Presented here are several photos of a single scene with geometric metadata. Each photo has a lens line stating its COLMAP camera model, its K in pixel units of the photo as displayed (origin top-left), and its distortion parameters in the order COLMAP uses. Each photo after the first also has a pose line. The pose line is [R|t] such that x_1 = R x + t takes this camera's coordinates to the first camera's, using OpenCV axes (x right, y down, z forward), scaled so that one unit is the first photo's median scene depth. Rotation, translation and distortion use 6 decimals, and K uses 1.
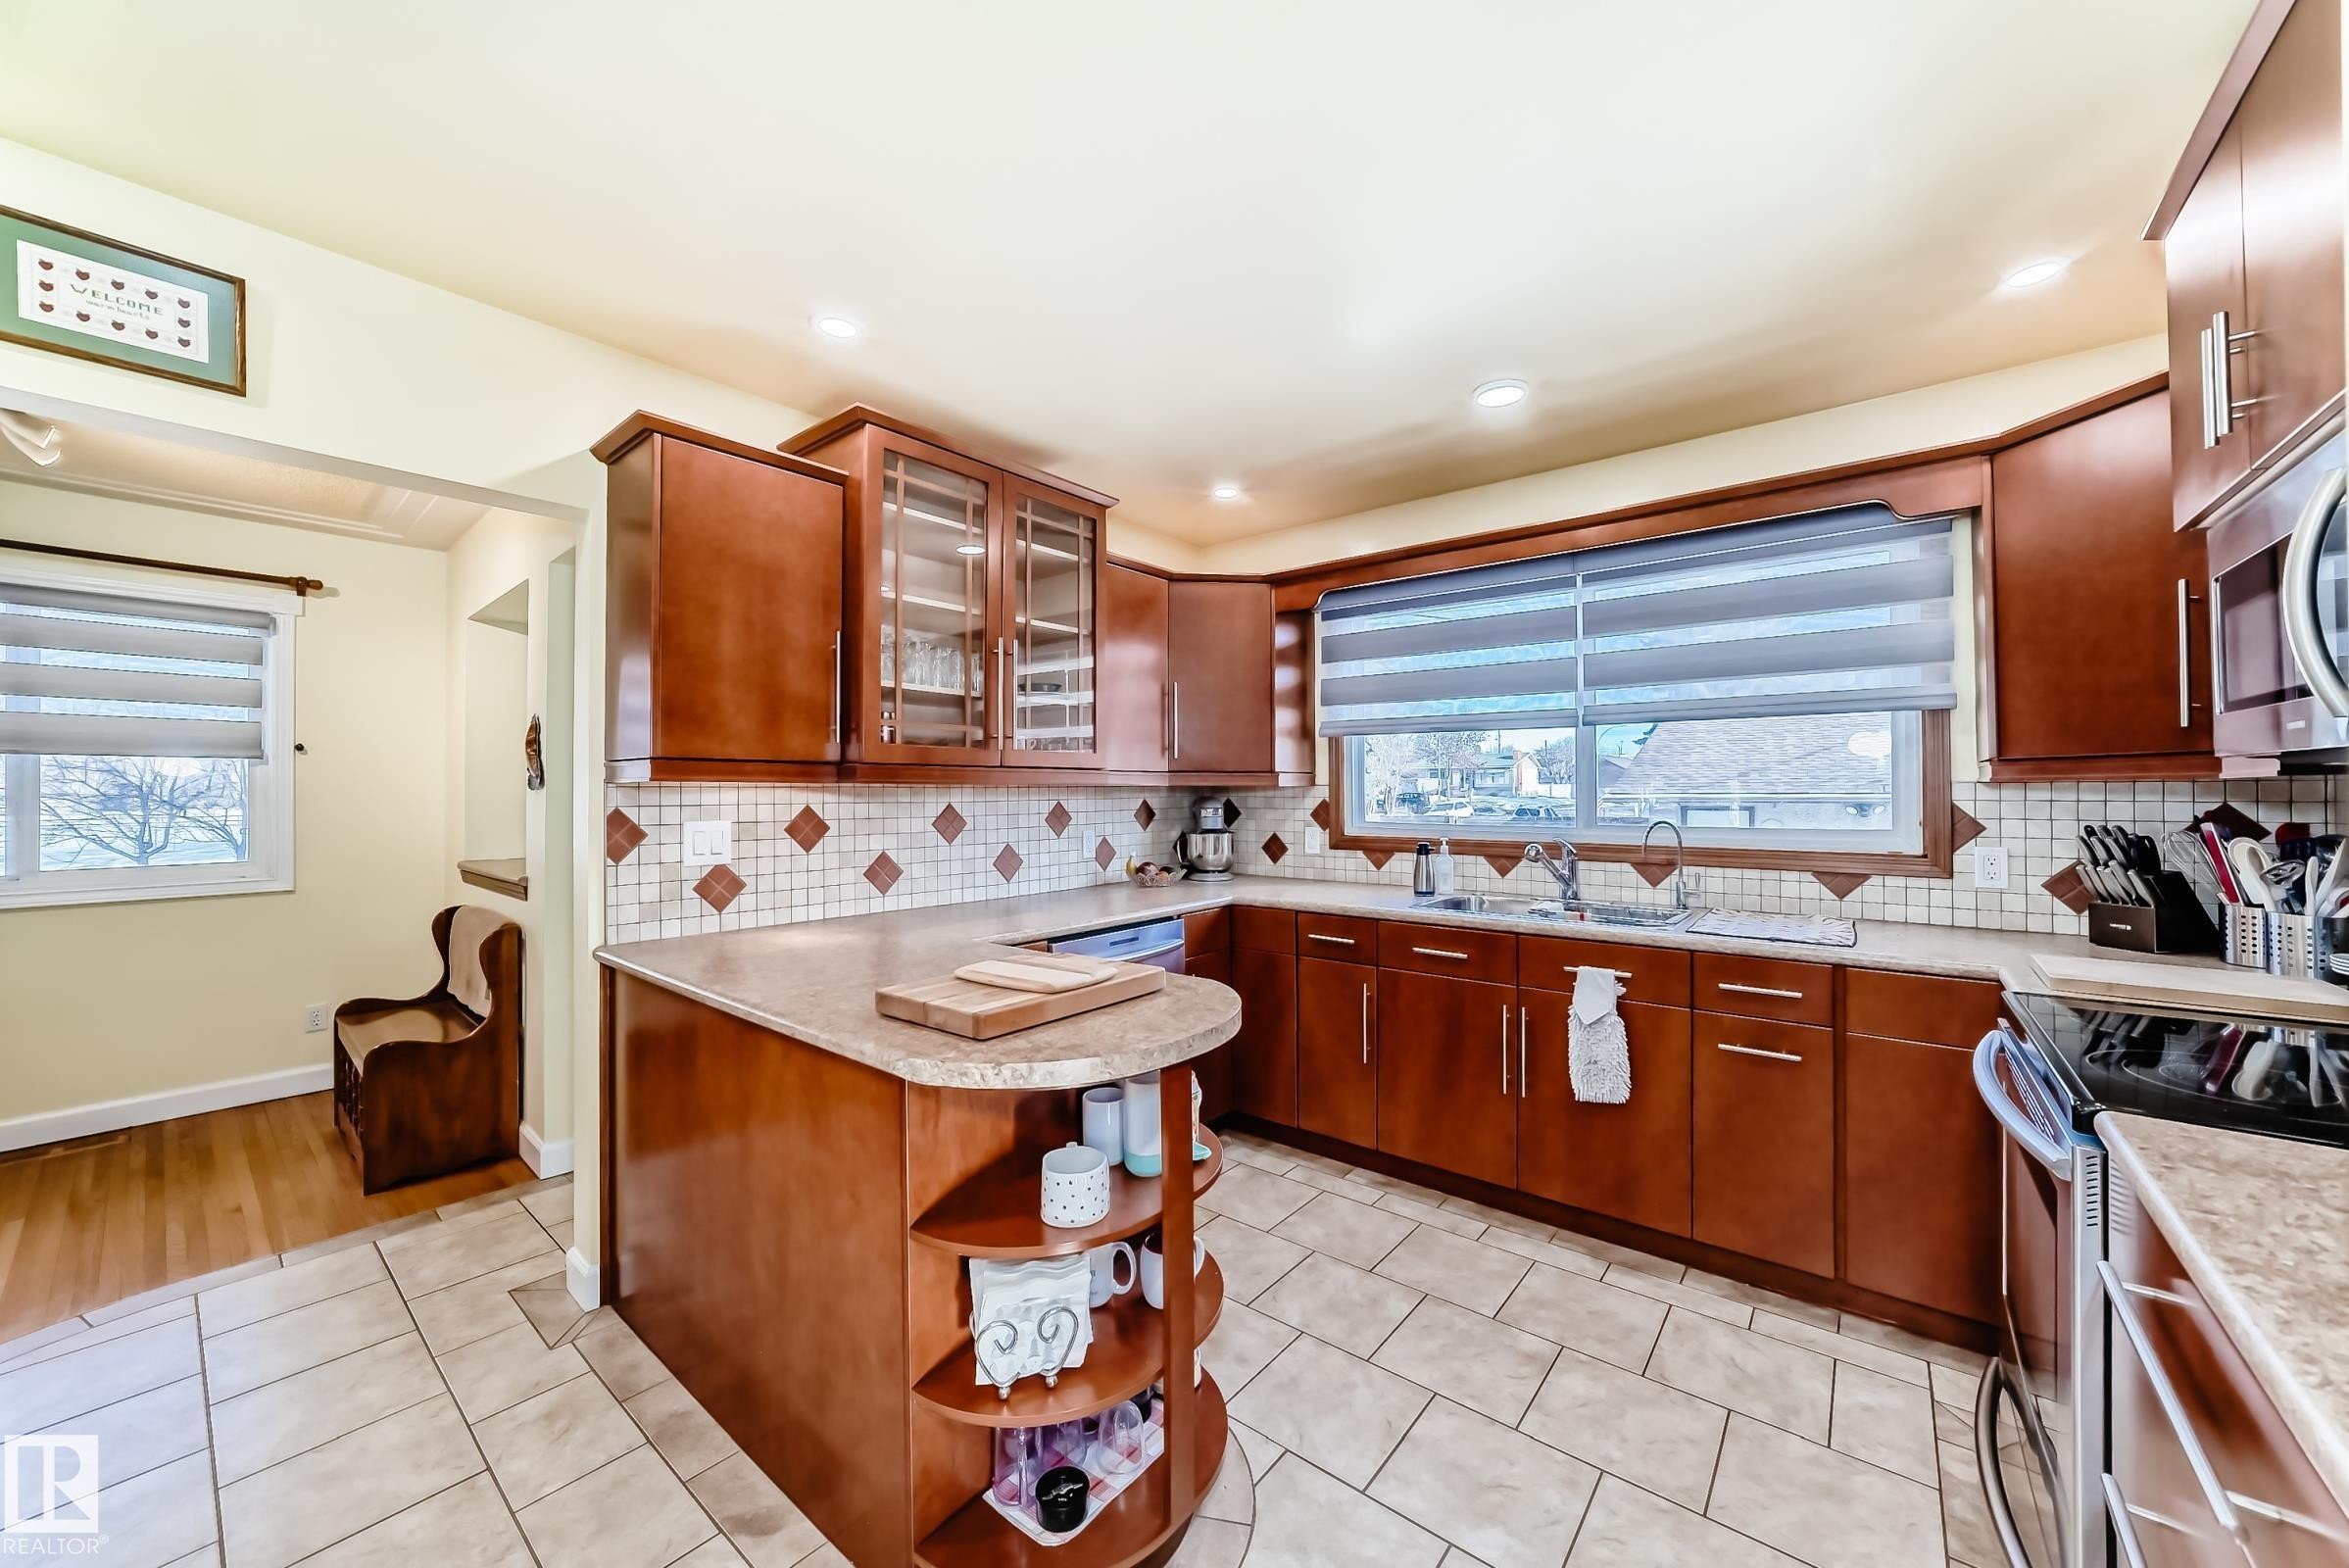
lens RADIAL K [[848.6, 0, 1174.5], [0, 848.6, 784.0], [0, 0, 1]] dist [-0.011569, 0.000116]
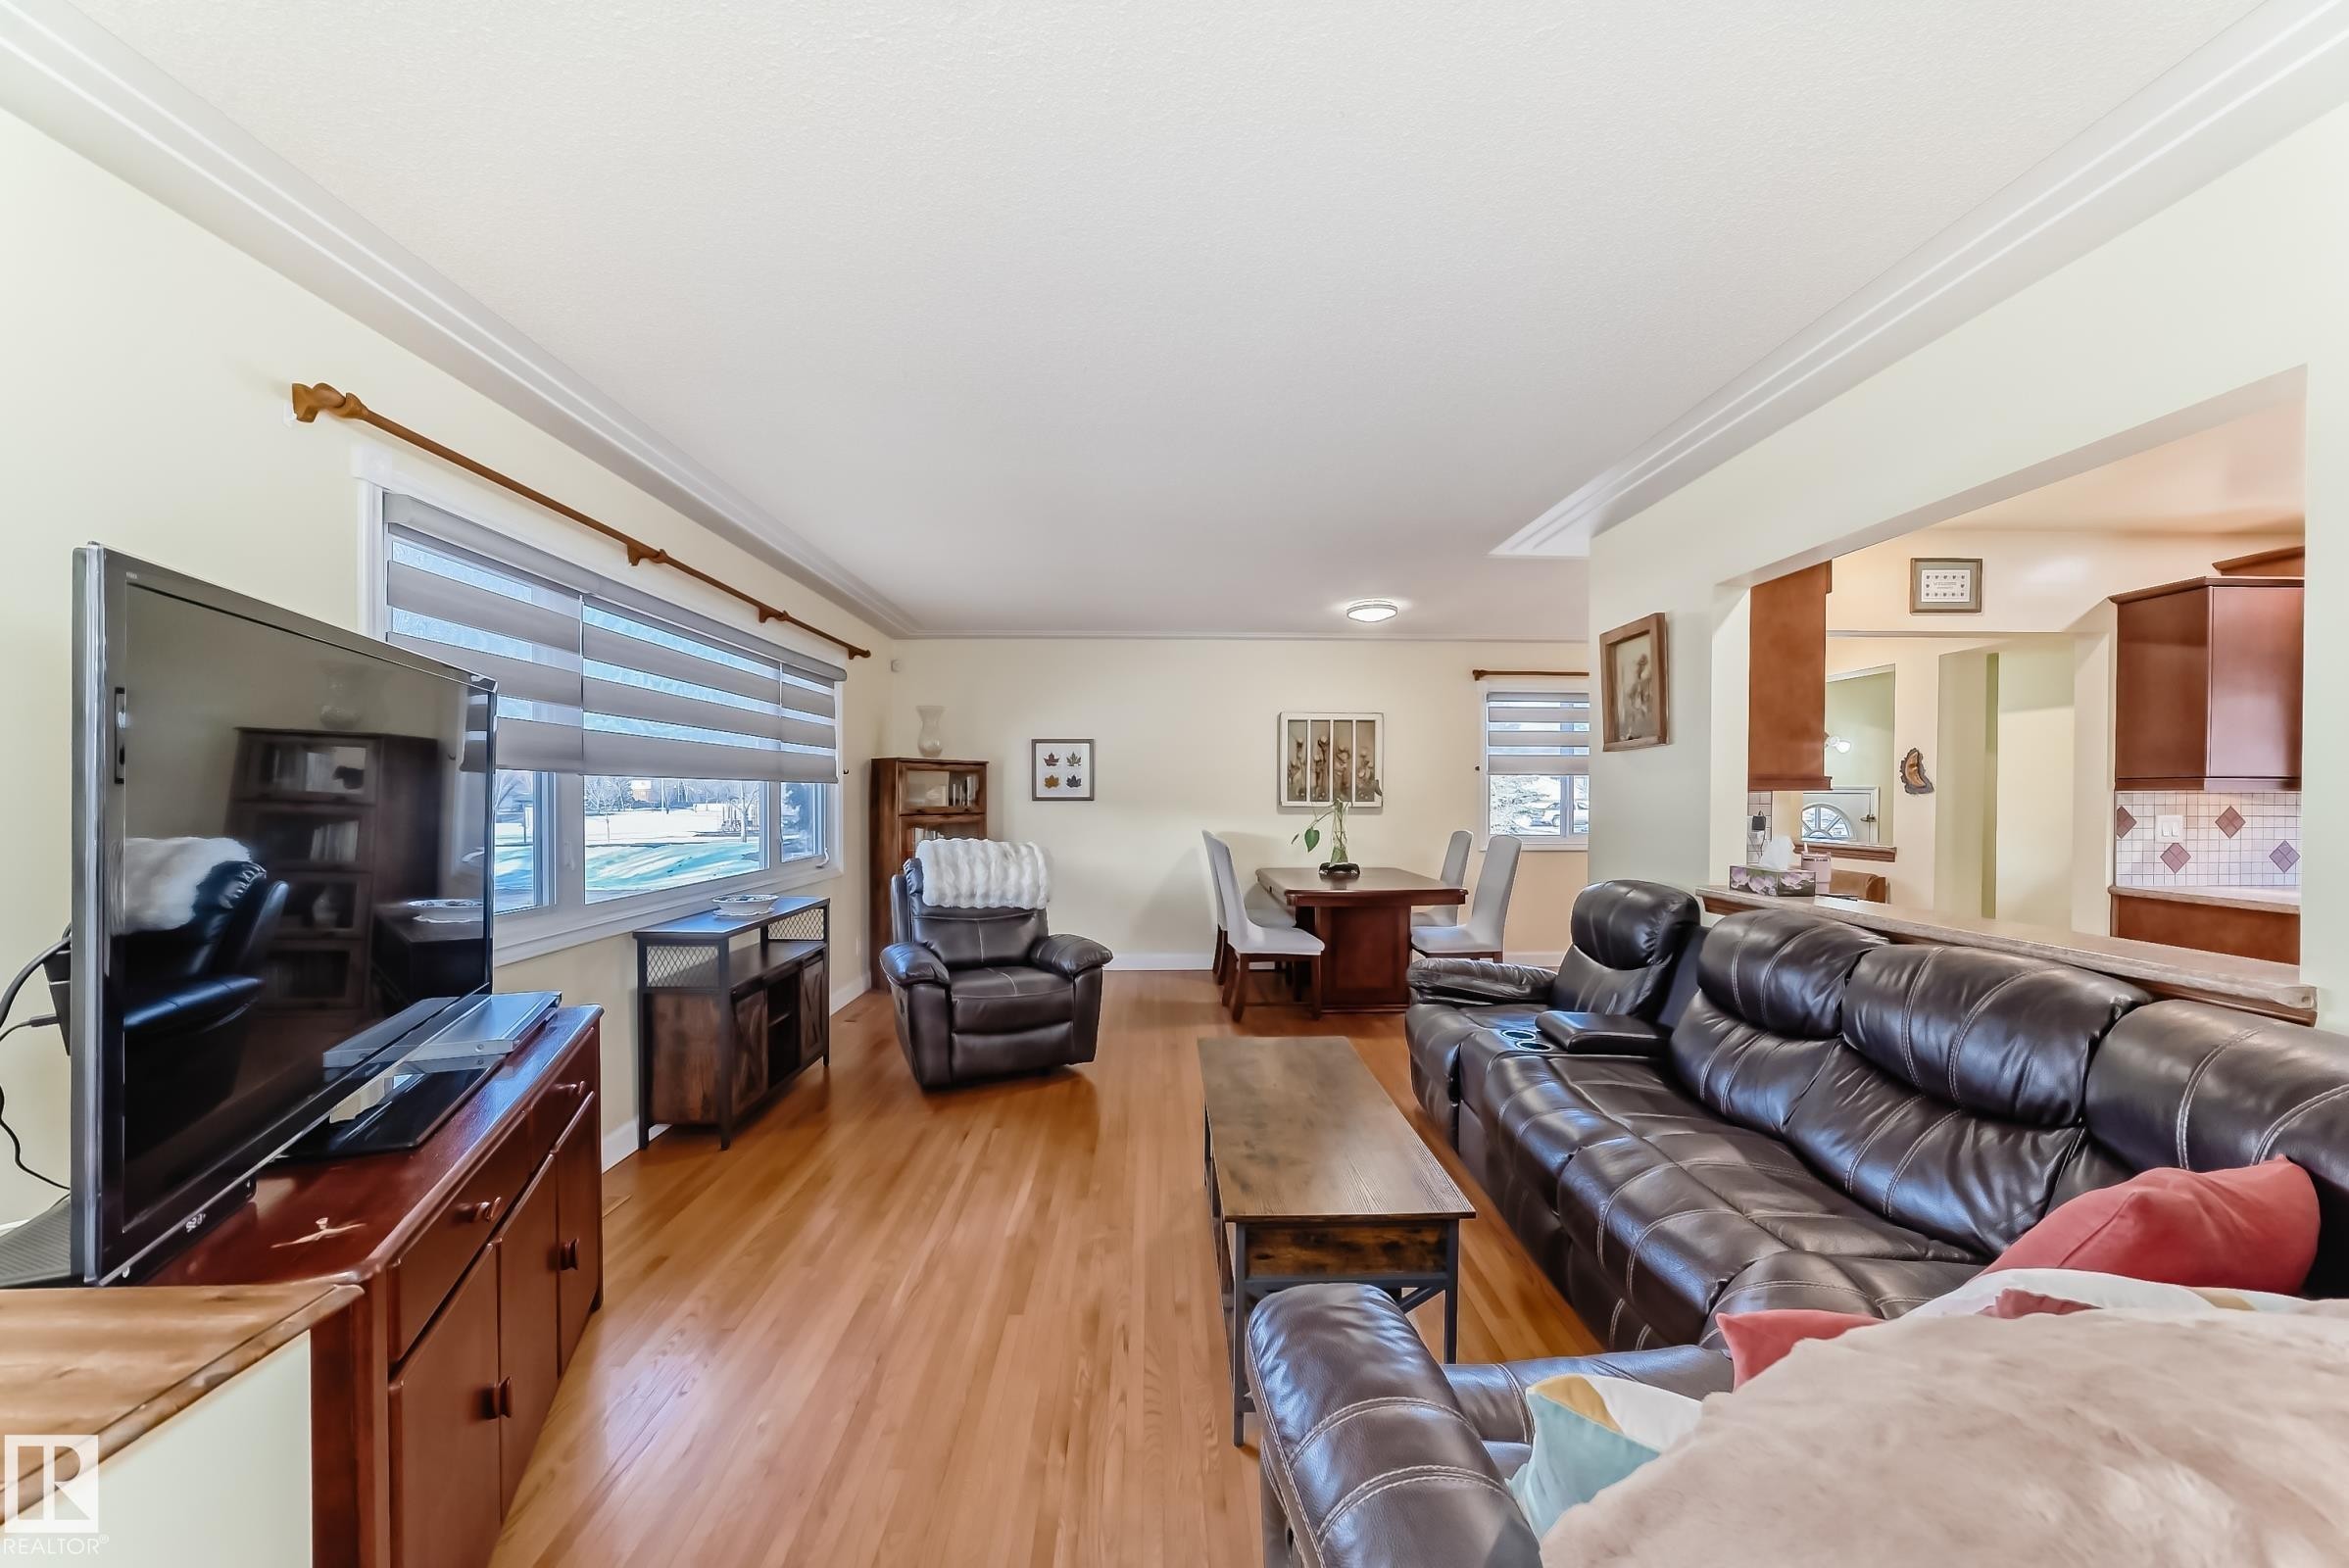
lens RADIAL K [[843.2, 0, 1183.9], [0, 843.2, 802.5], [0, 0, 1]] dist [-0.024488, 0.006657]
pose [[0.657911, 0.012113, -0.752998, -0.526837], [0.002534, 0.999829, 0.018298, -0.010516], [0.753092, -0.013947, 0.657768, -1.228060]]
